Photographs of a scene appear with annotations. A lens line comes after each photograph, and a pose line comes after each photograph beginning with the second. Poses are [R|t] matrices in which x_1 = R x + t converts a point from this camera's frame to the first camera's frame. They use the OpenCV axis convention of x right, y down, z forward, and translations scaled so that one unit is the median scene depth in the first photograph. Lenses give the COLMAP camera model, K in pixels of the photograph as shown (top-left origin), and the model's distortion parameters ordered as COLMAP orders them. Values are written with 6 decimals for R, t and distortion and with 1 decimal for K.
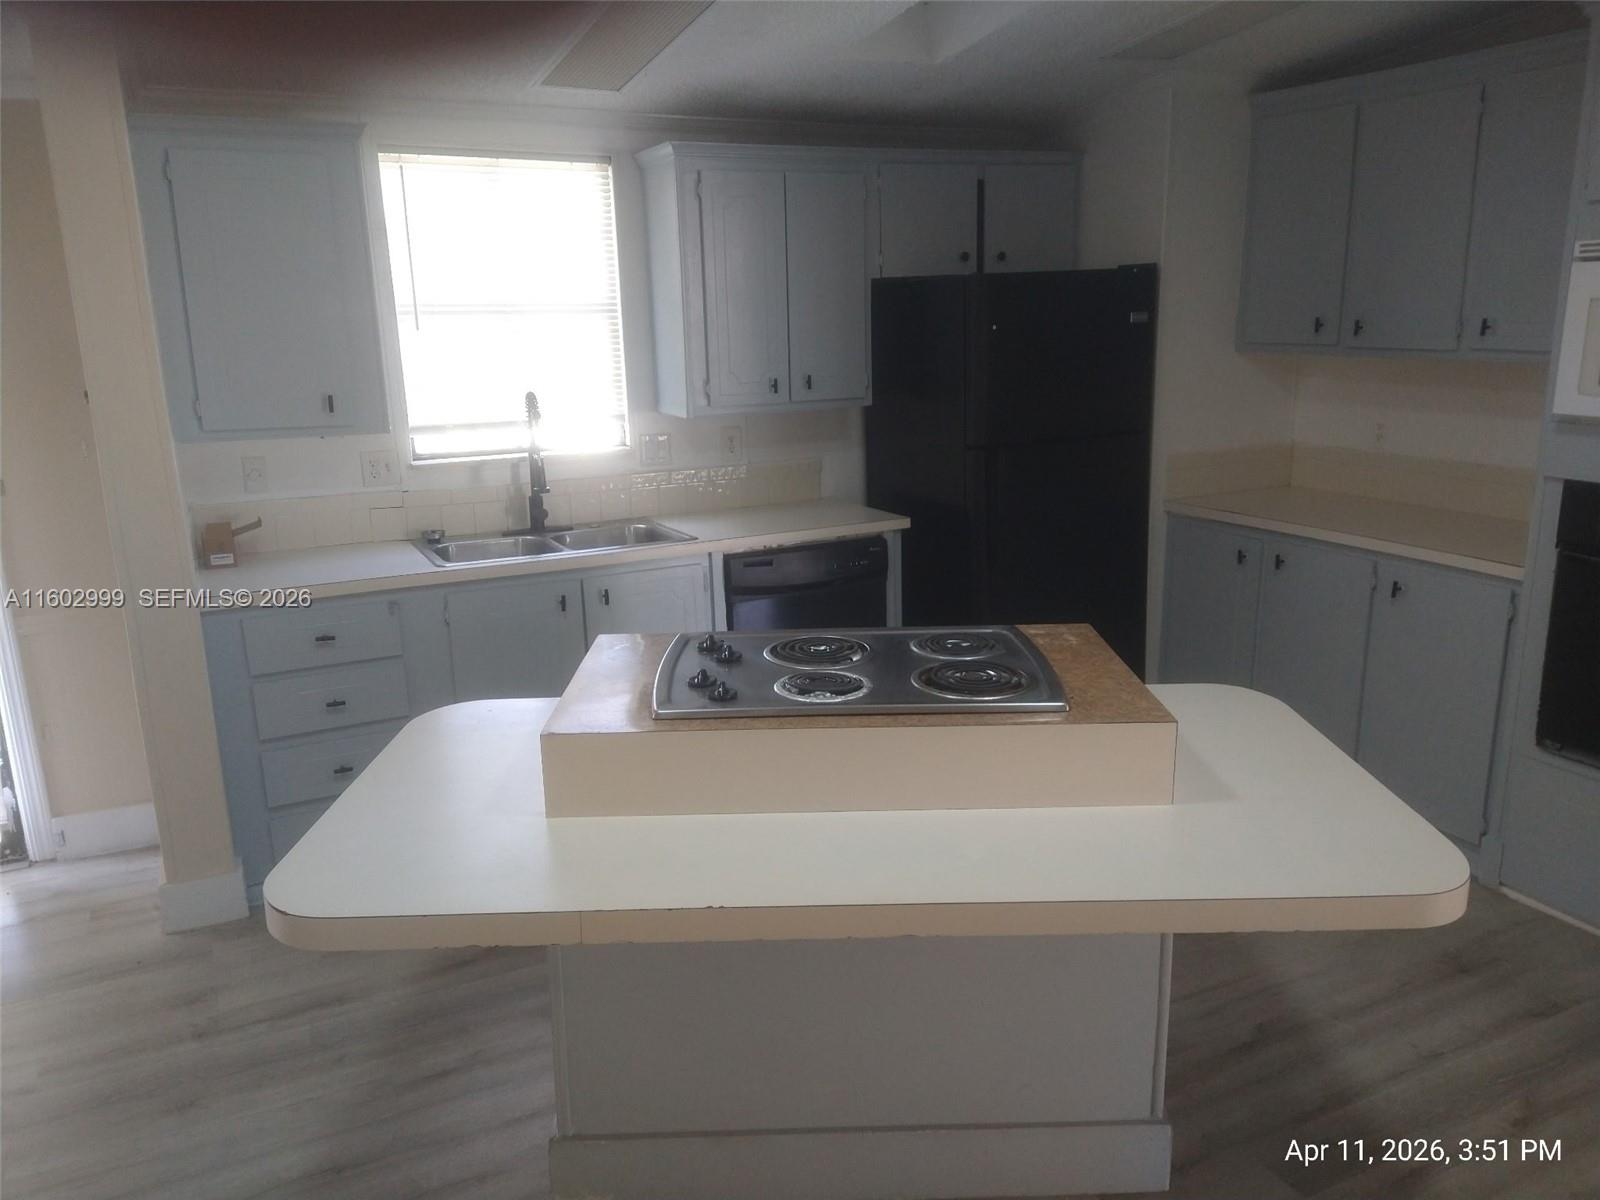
lens RADIAL K [[1177.0, 0, 805.7], [0, 1177.0, 599.8], [0, 0, 1]] dist [0.118653, -0.155324]
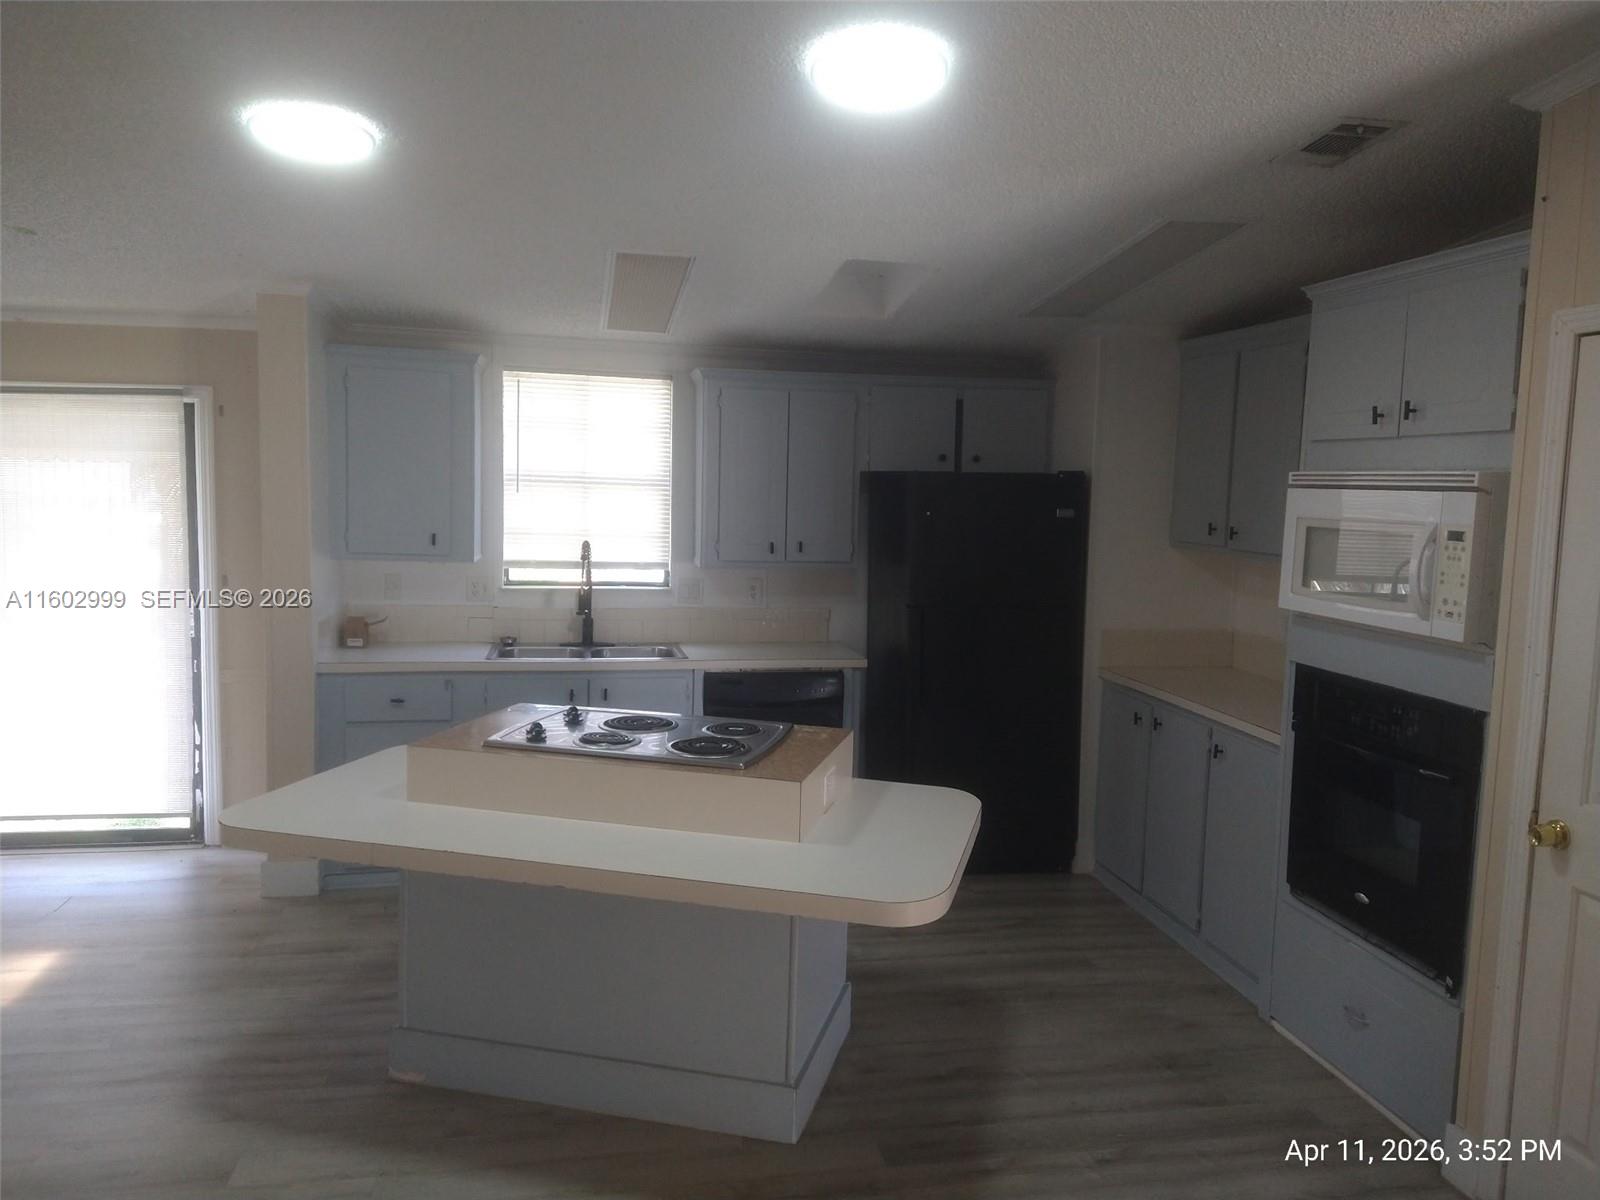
lens RADIAL K [[1177.0, 0, 805.7], [0, 1177.0, 599.8], [0, 0, 1]] dist [0.118653, -0.155324]
pose [[0.964830, 0.075516, -0.251794, 0.345737], [-0.110752, 0.985463, -0.128827, 0.035965], [0.238405, 0.152183, 0.959168, -0.214003]]
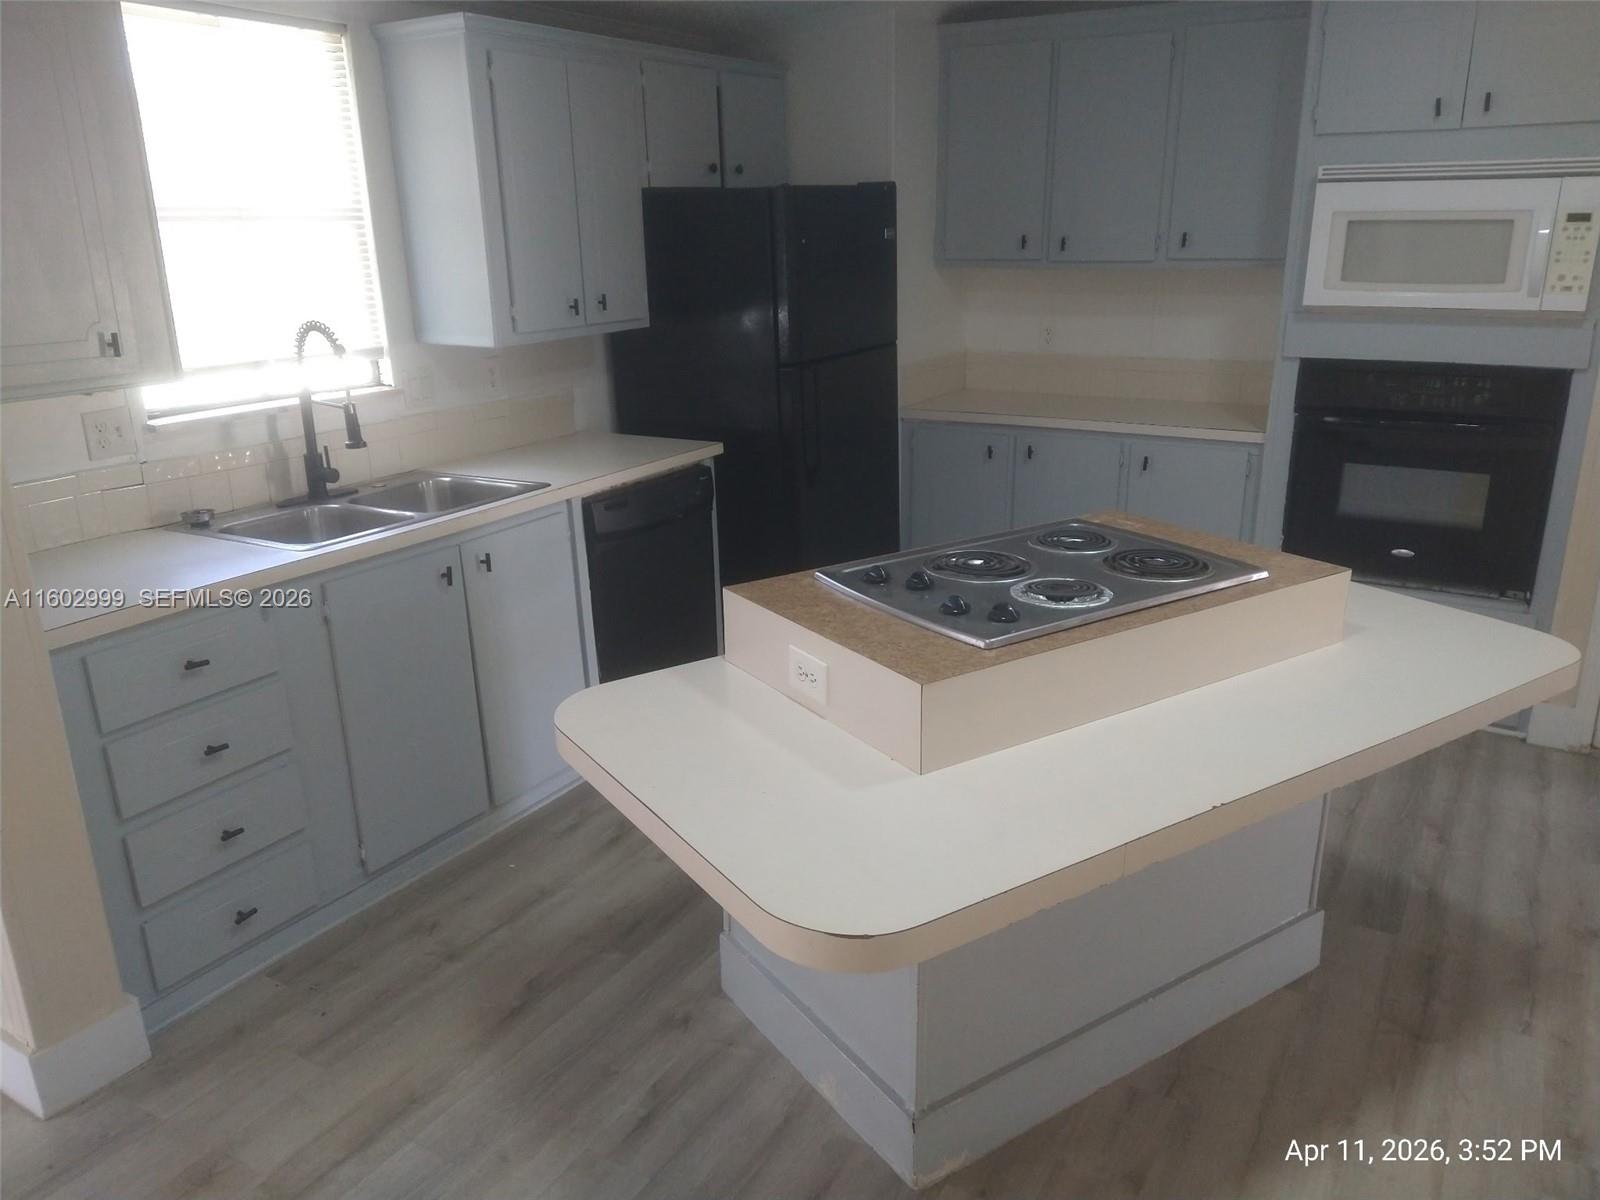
lens RADIAL K [[1177.0, 0, 805.7], [0, 1177.0, 599.8], [0, 0, 1]] dist [0.118653, -0.155324]
pose [[0.841085, -0.155386, 0.518104, -0.391059], [0.127528, 0.987813, 0.089229, -0.020938], [-0.525655, -0.008976, 0.850650, 0.146425]]
